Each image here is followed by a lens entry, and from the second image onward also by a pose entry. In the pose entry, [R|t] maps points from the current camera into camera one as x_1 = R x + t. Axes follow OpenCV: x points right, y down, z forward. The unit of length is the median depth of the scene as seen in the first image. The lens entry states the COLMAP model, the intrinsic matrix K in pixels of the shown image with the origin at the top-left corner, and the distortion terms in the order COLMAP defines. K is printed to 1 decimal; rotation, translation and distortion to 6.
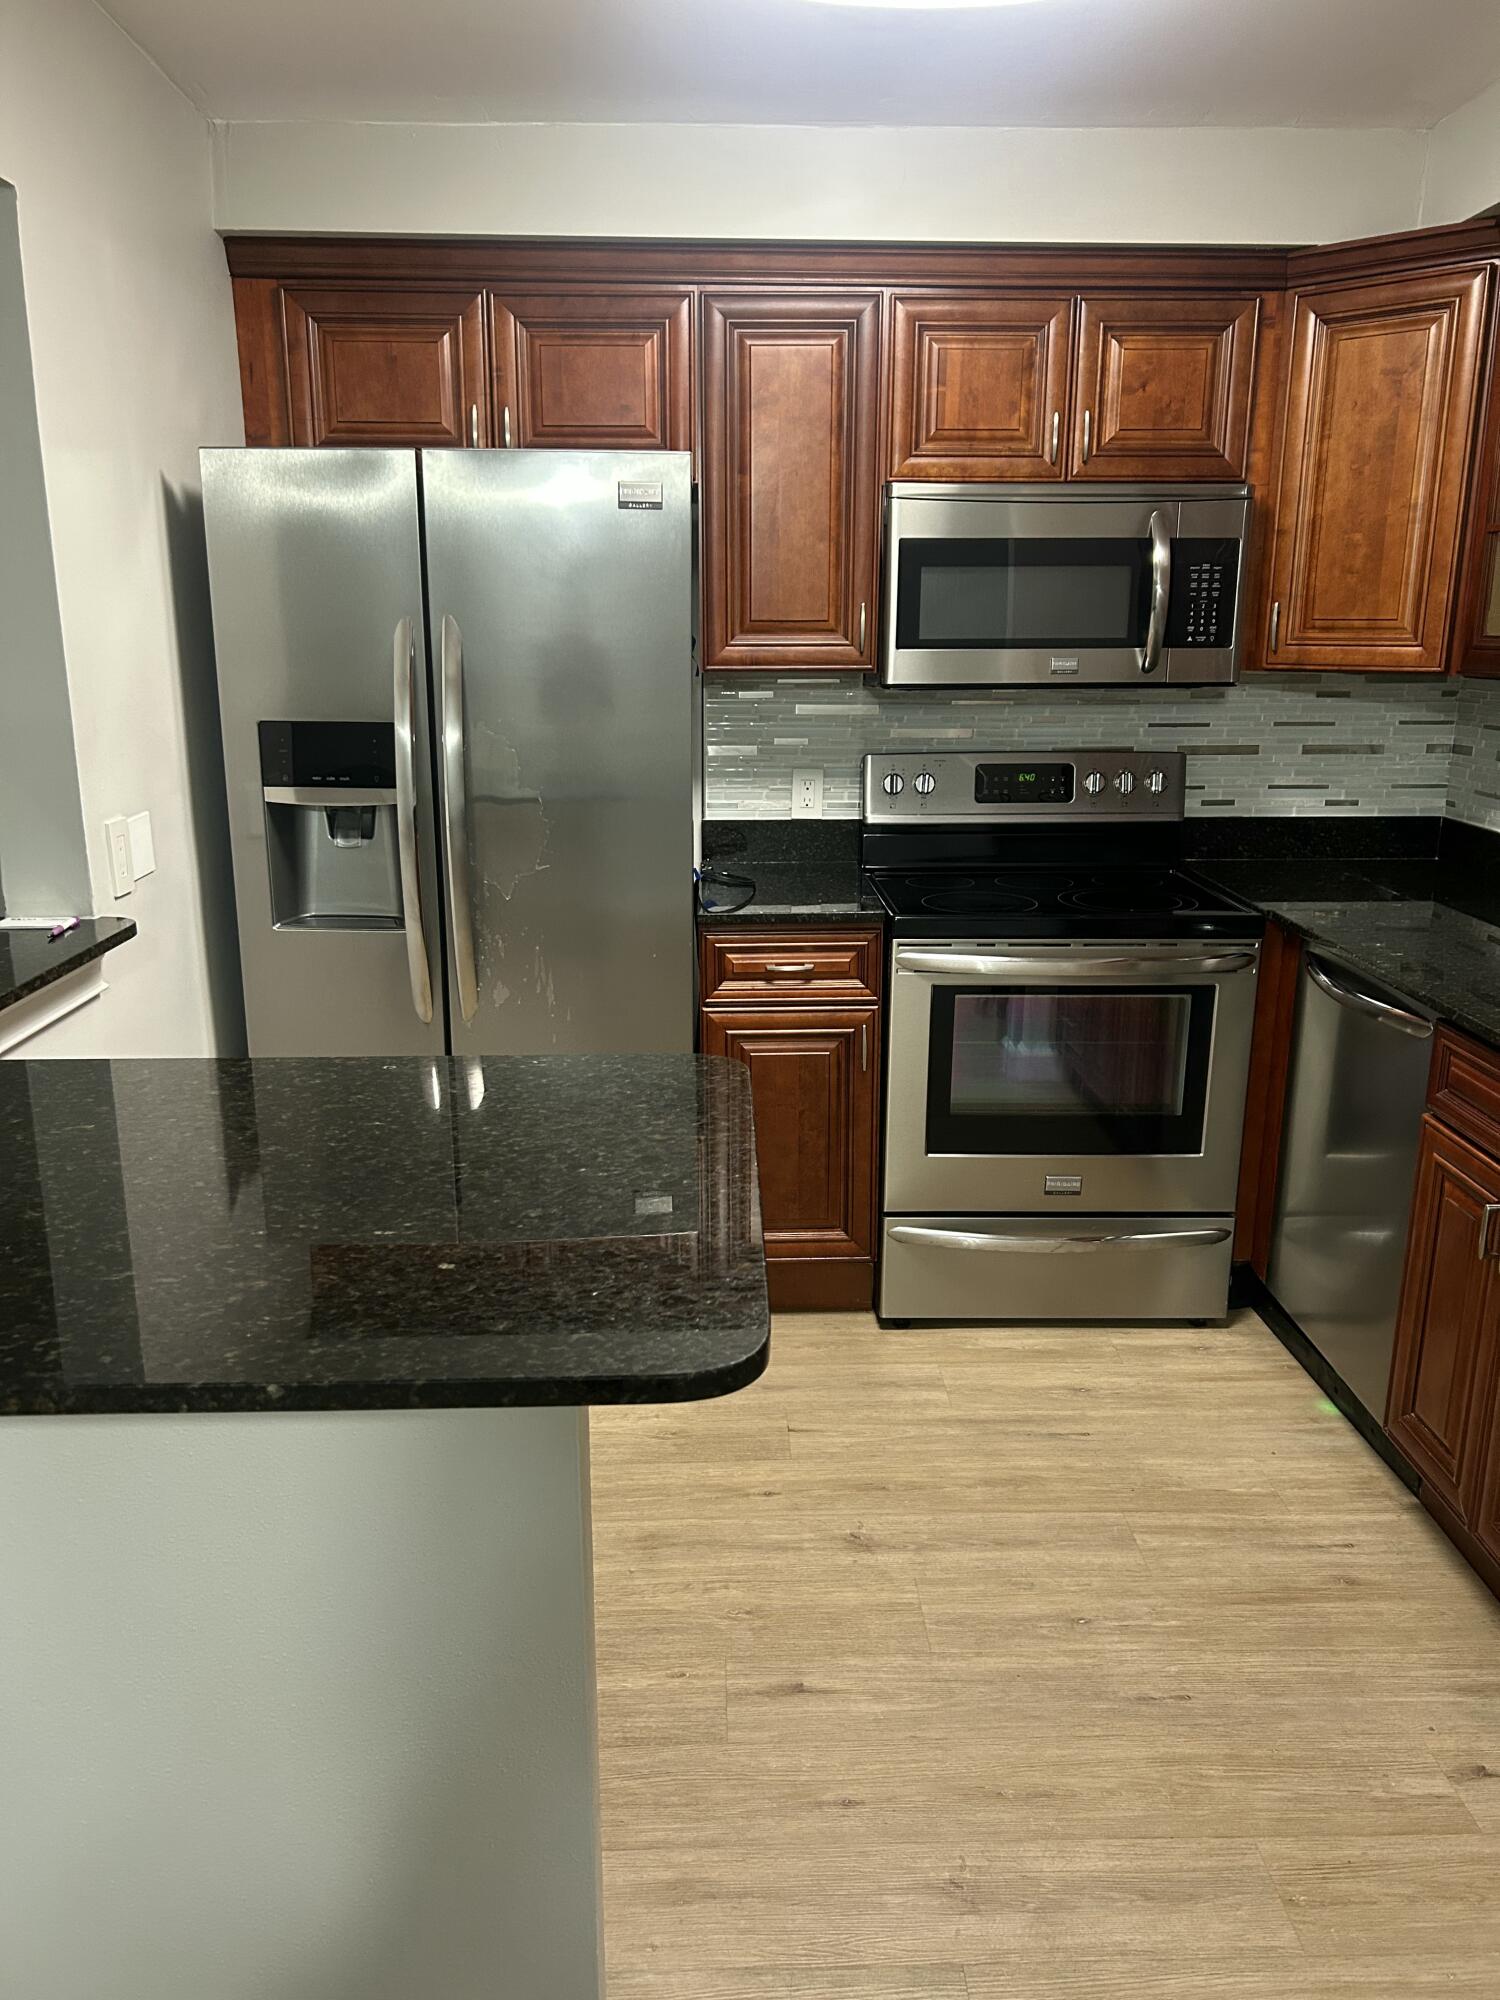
lens RADIAL K [[1491.1, 0, 737.7], [0, 1491.1, 1018.3], [0, 0, 1]] dist [0.039105, -0.072409]
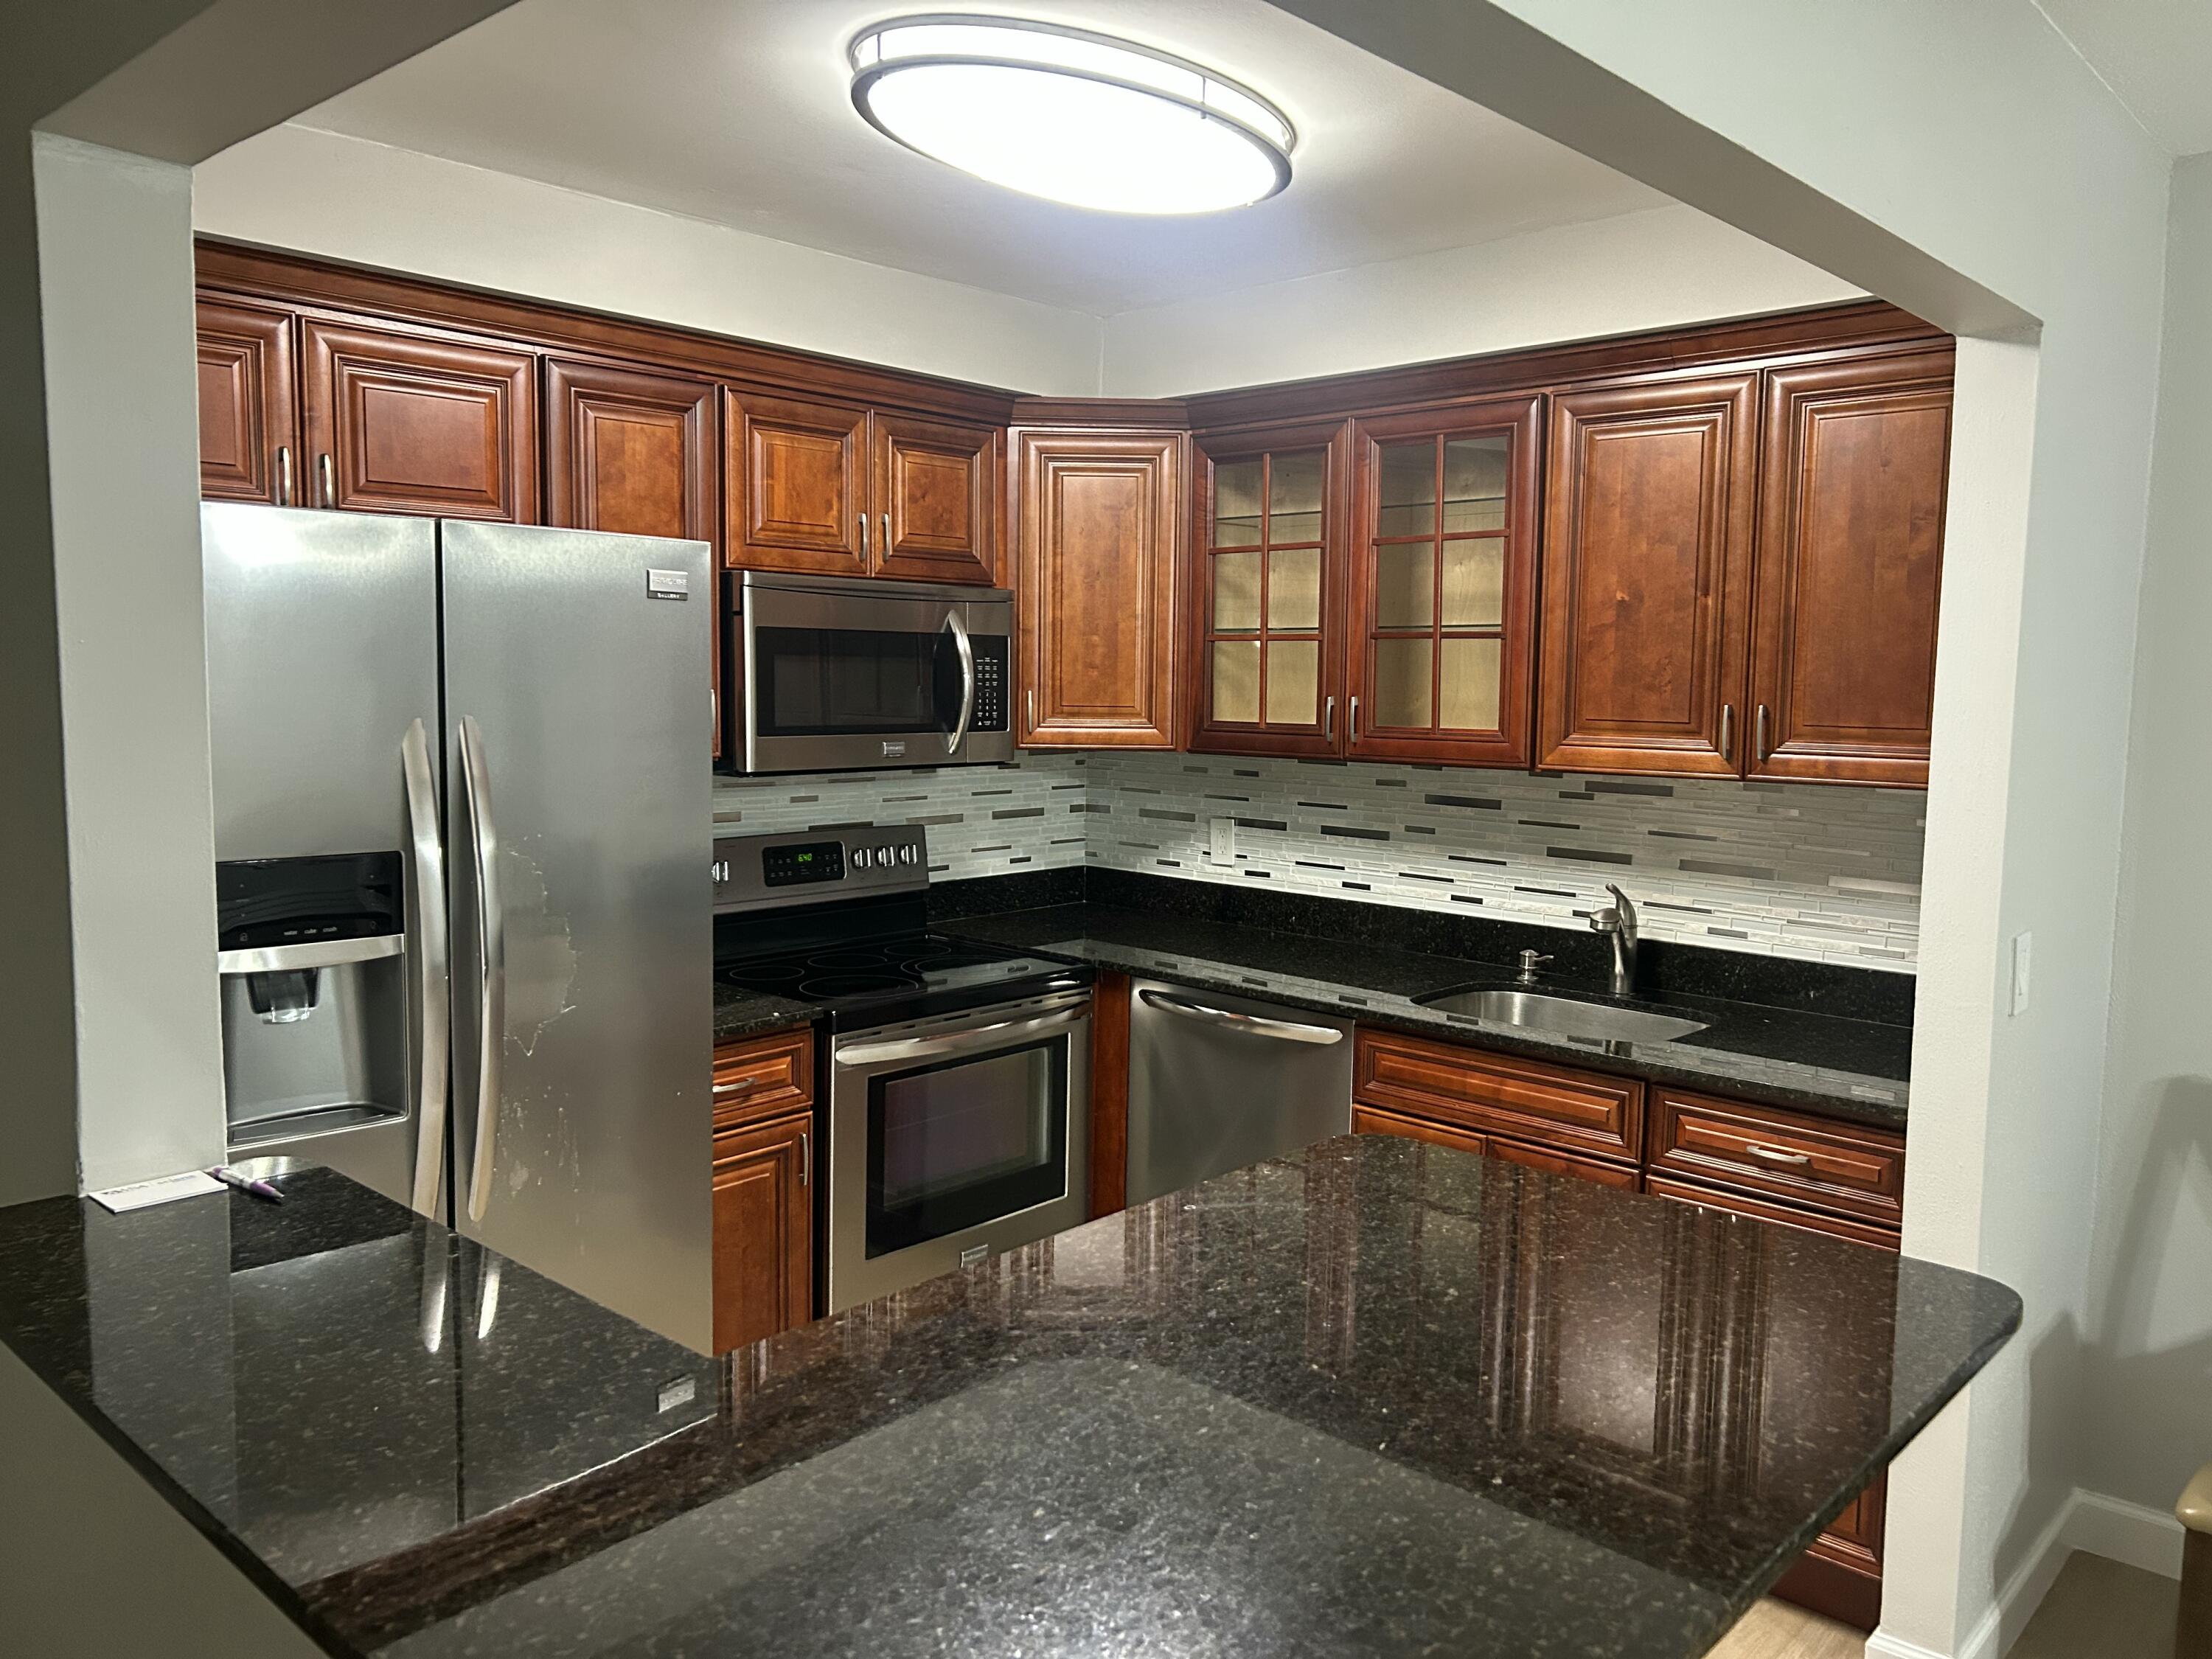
lens RADIAL K [[1649.1, 0, 1077.9], [0, 1649.1, 835.2], [0, 0, 1]] dist [0.039105, -0.072409]
pose [[0.690050, -0.063626, 0.720960, -0.522426], [0.172168, 0.981965, -0.078126, -0.068472], [-0.702986, 0.178037, 0.688559, 0.141598]]
